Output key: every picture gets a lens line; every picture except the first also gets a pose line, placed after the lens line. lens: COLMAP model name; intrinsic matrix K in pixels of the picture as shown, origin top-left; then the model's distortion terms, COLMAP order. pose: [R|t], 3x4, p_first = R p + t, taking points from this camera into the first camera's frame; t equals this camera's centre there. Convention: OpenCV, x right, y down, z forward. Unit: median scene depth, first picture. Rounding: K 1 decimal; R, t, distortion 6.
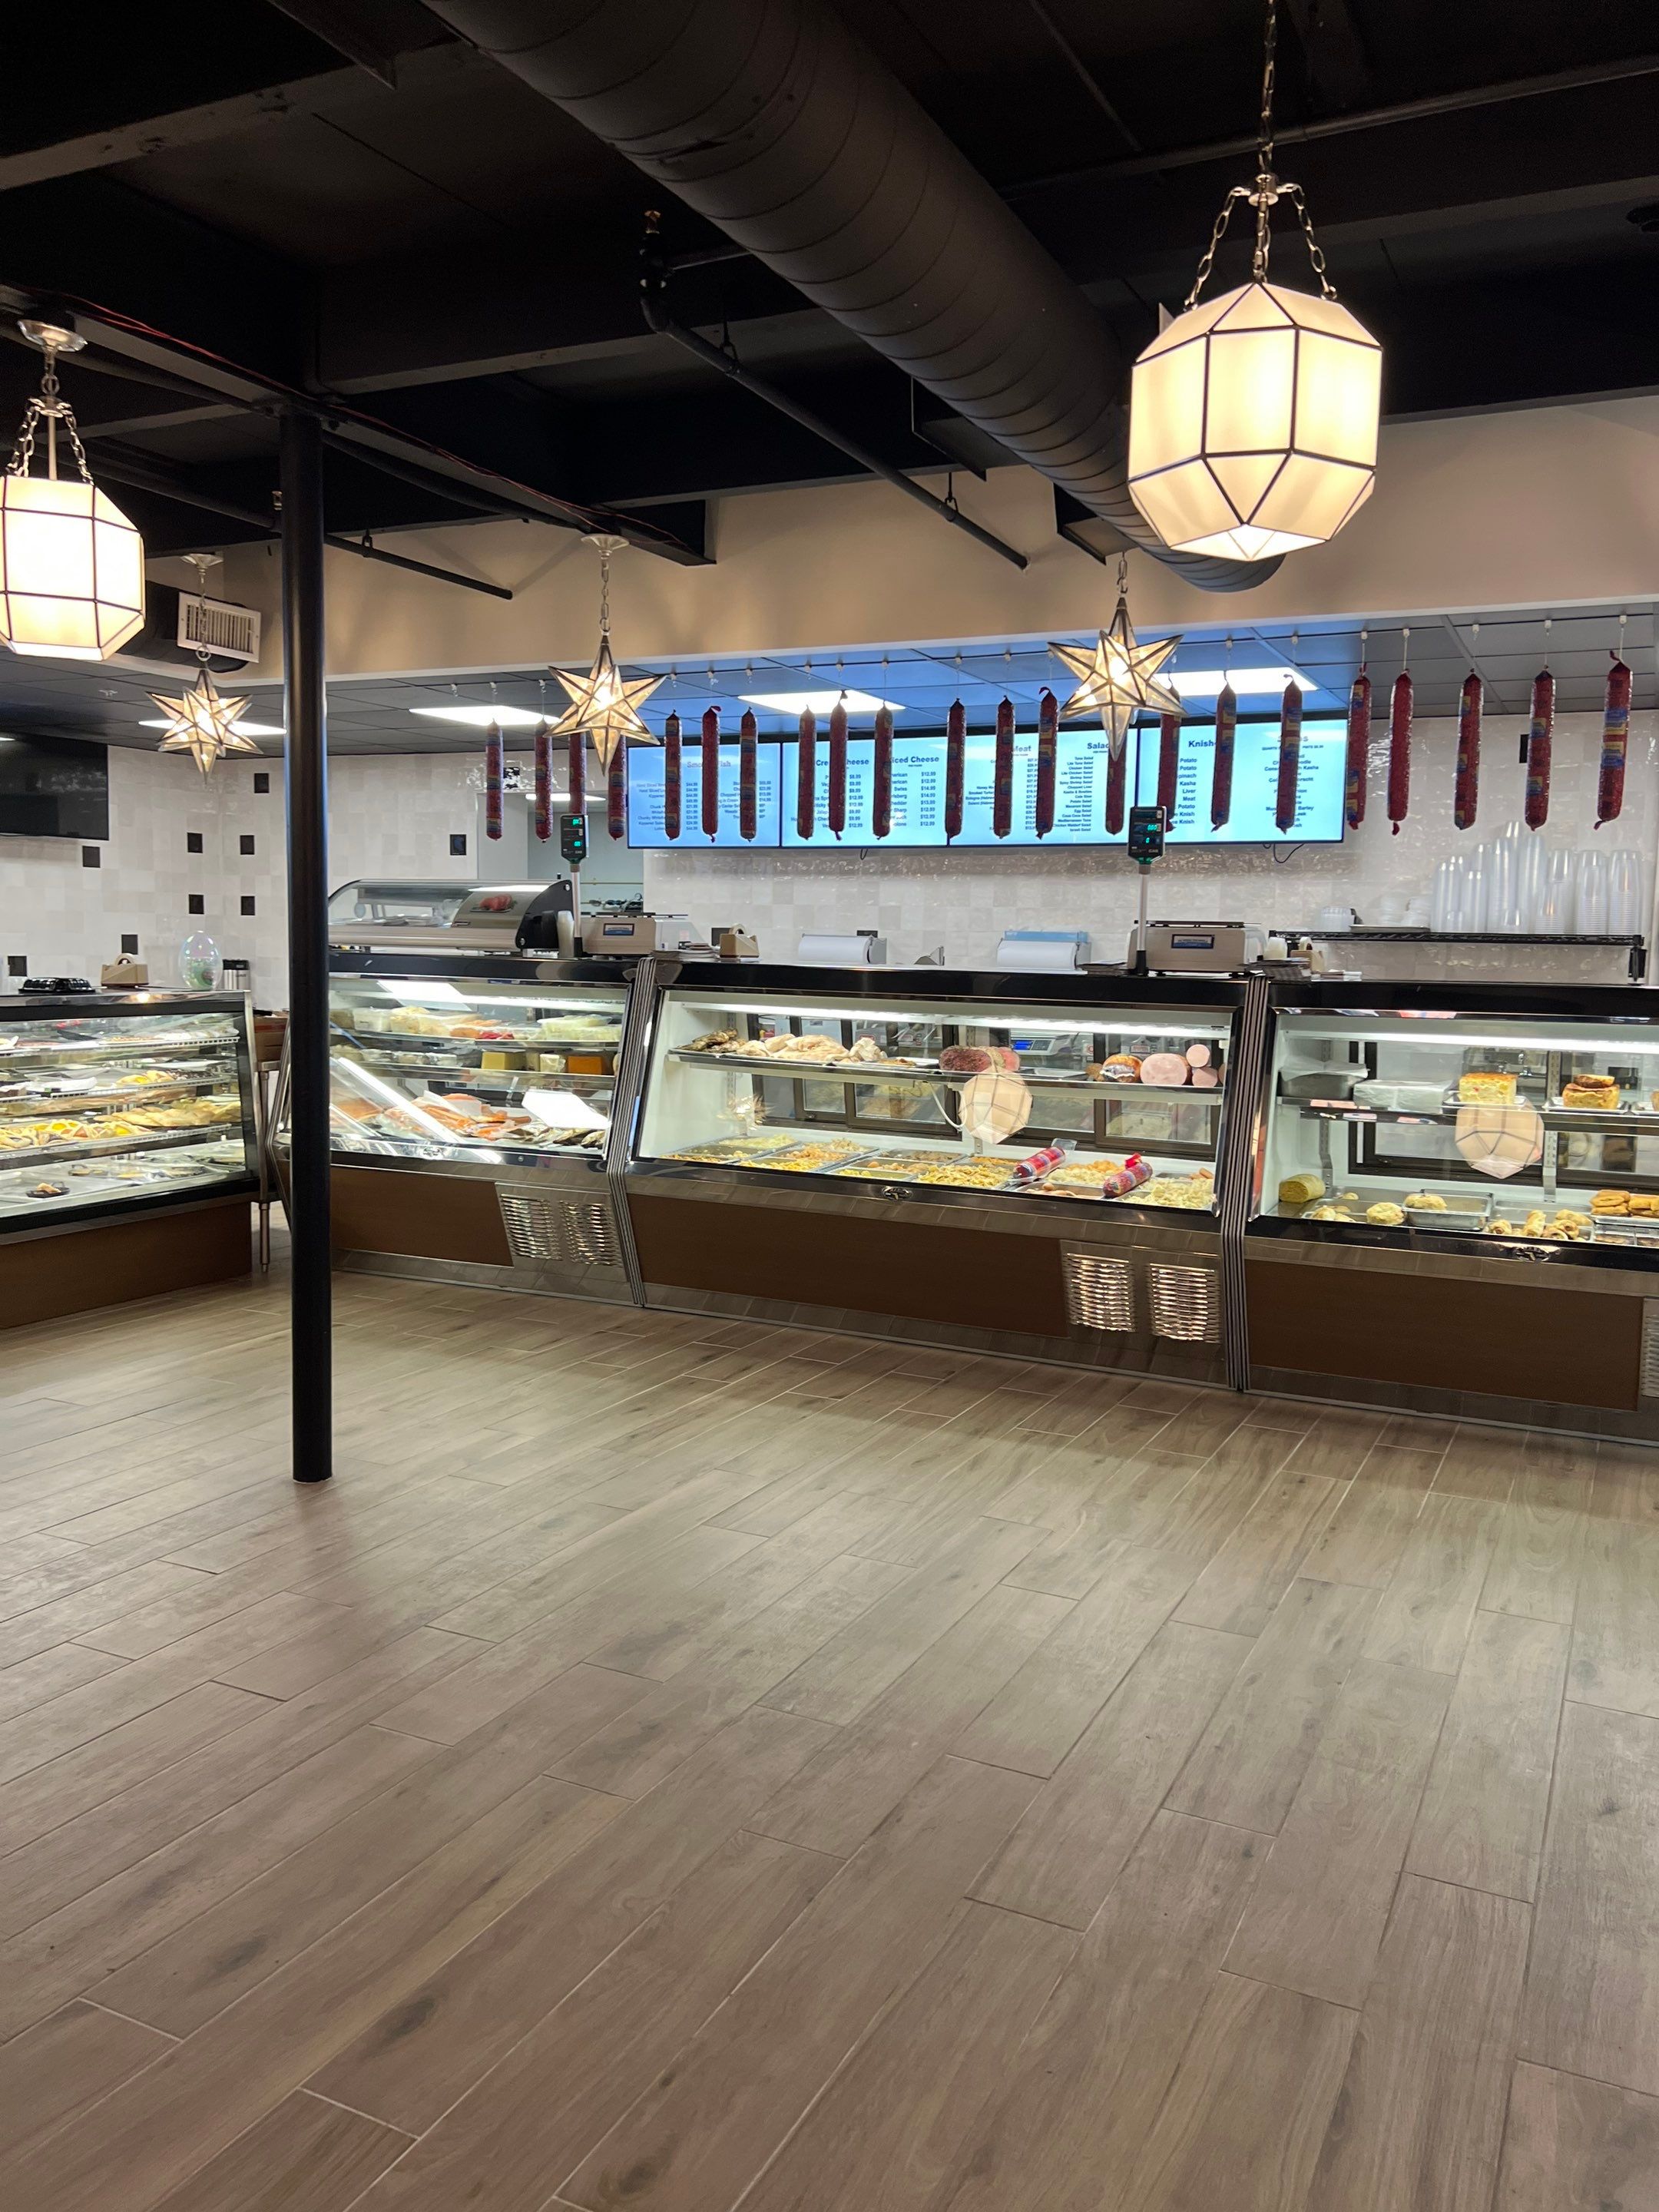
lens RADIAL K [[1666.9, 0, 844.0], [0, 1666.9, 1105.5], [0, 0, 1]] dist [0.068812, -0.081237]
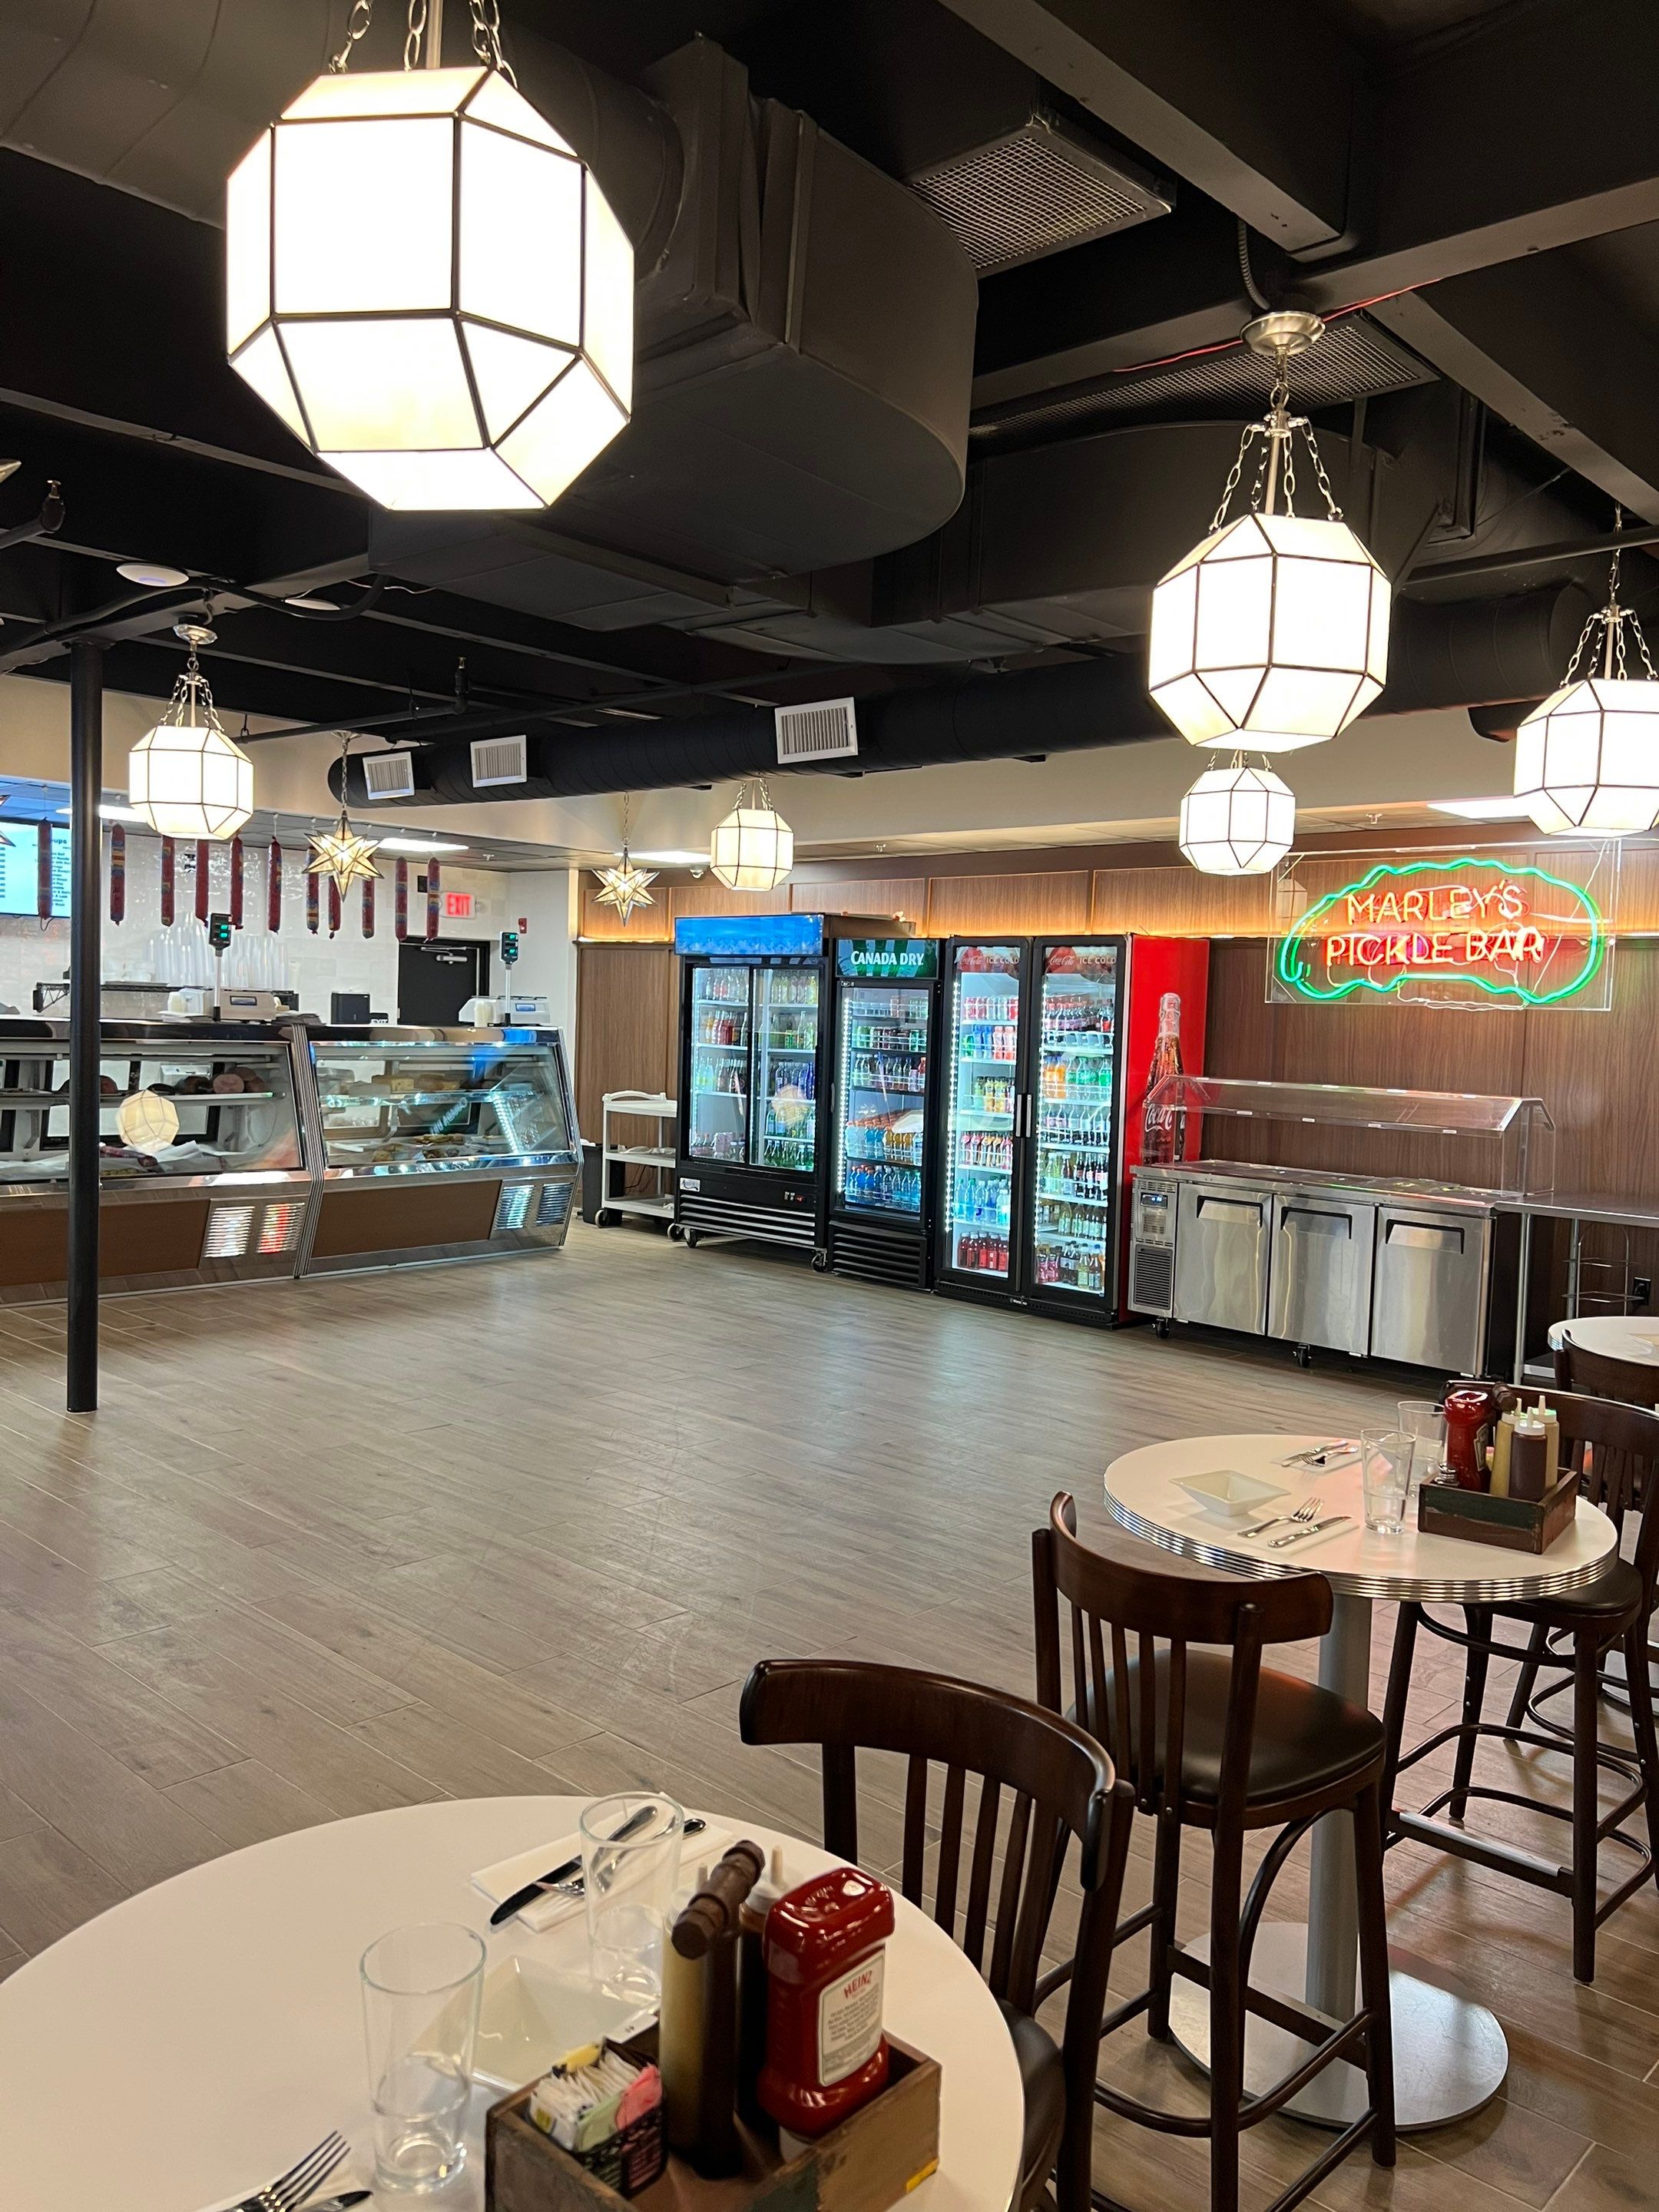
lens RADIAL K [[1666.9, 0, 841.6], [0, 1666.9, 1108.0], [0, 0, 1]] dist [0.068812, -0.081237]
pose [[0.297740, -0.070703, 0.952025, -1.384151], [0.070428, 0.996163, 0.051955, -0.049790], [-0.952045, 0.051580, 0.301577, -0.009128]]
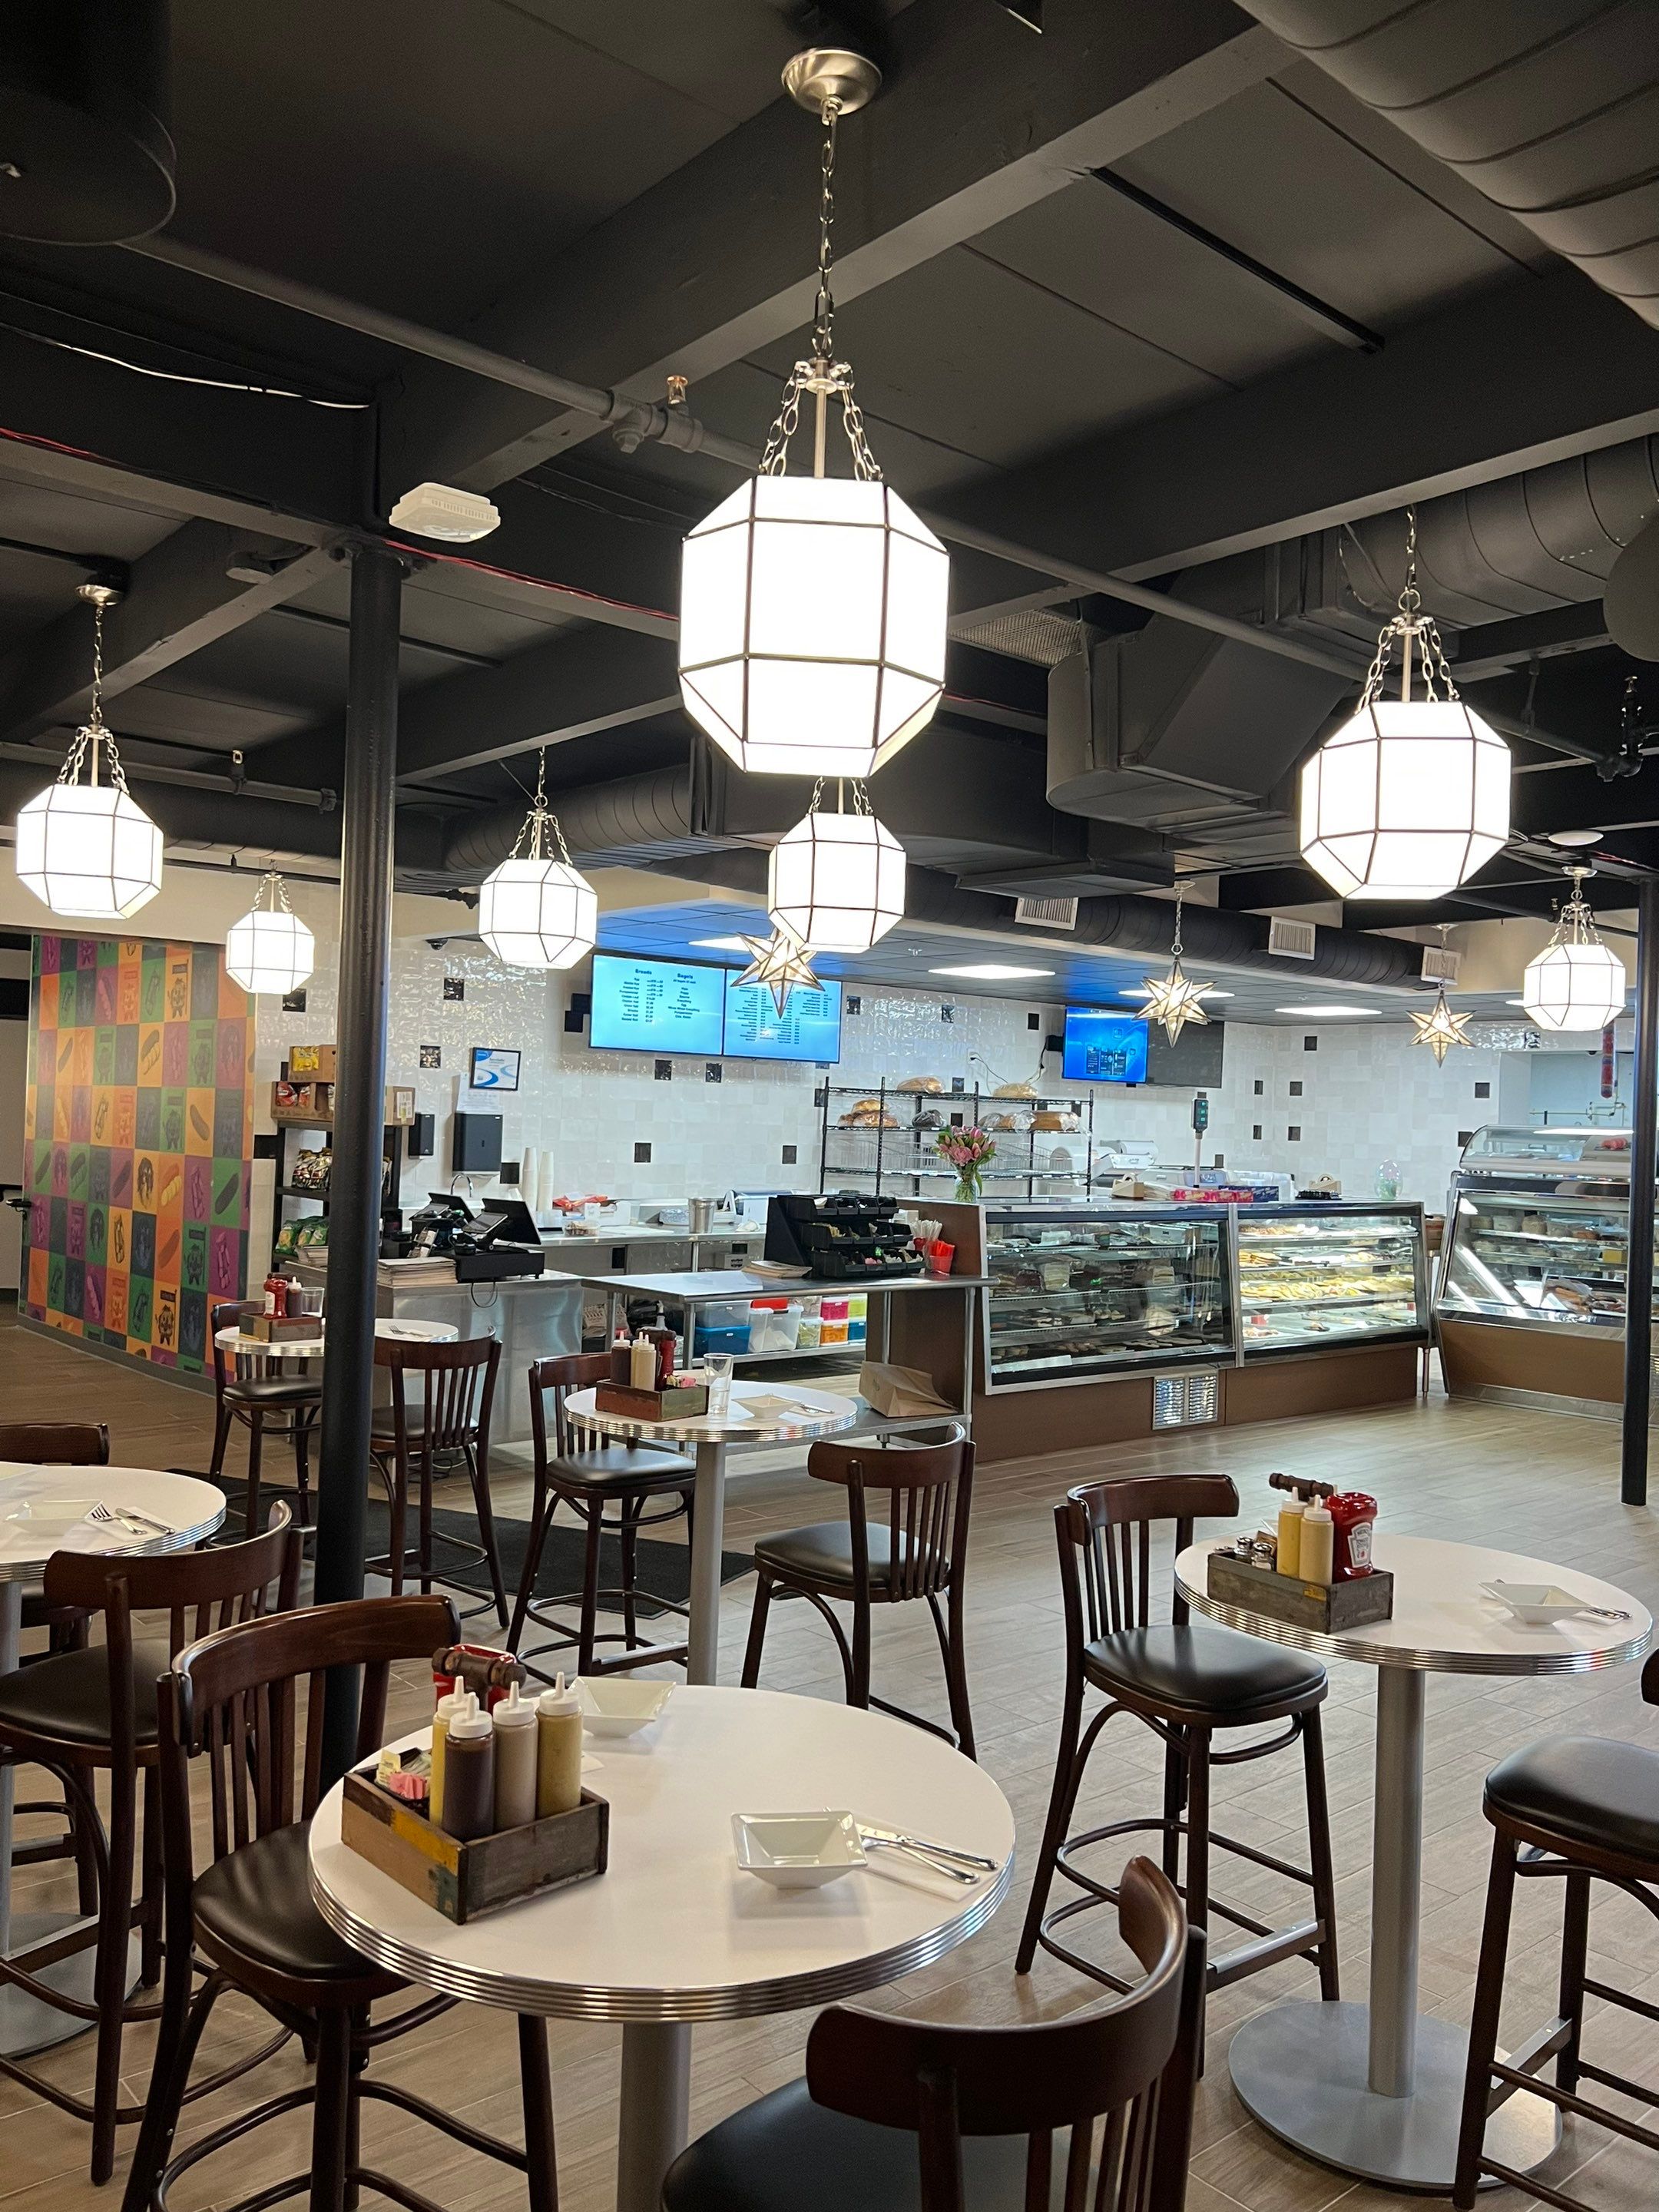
lens RADIAL K [[1666.9, 0, 839.0], [0, 1666.9, 1109.2], [0, 0, 1]] dist [0.068812, -0.081237]
pose [[0.918526, 0.007386, -0.395291, -0.371626], [-0.053939, 0.992818, -0.106785, 0.054809], [0.391663, 0.119406, 0.912328, -0.829324]]
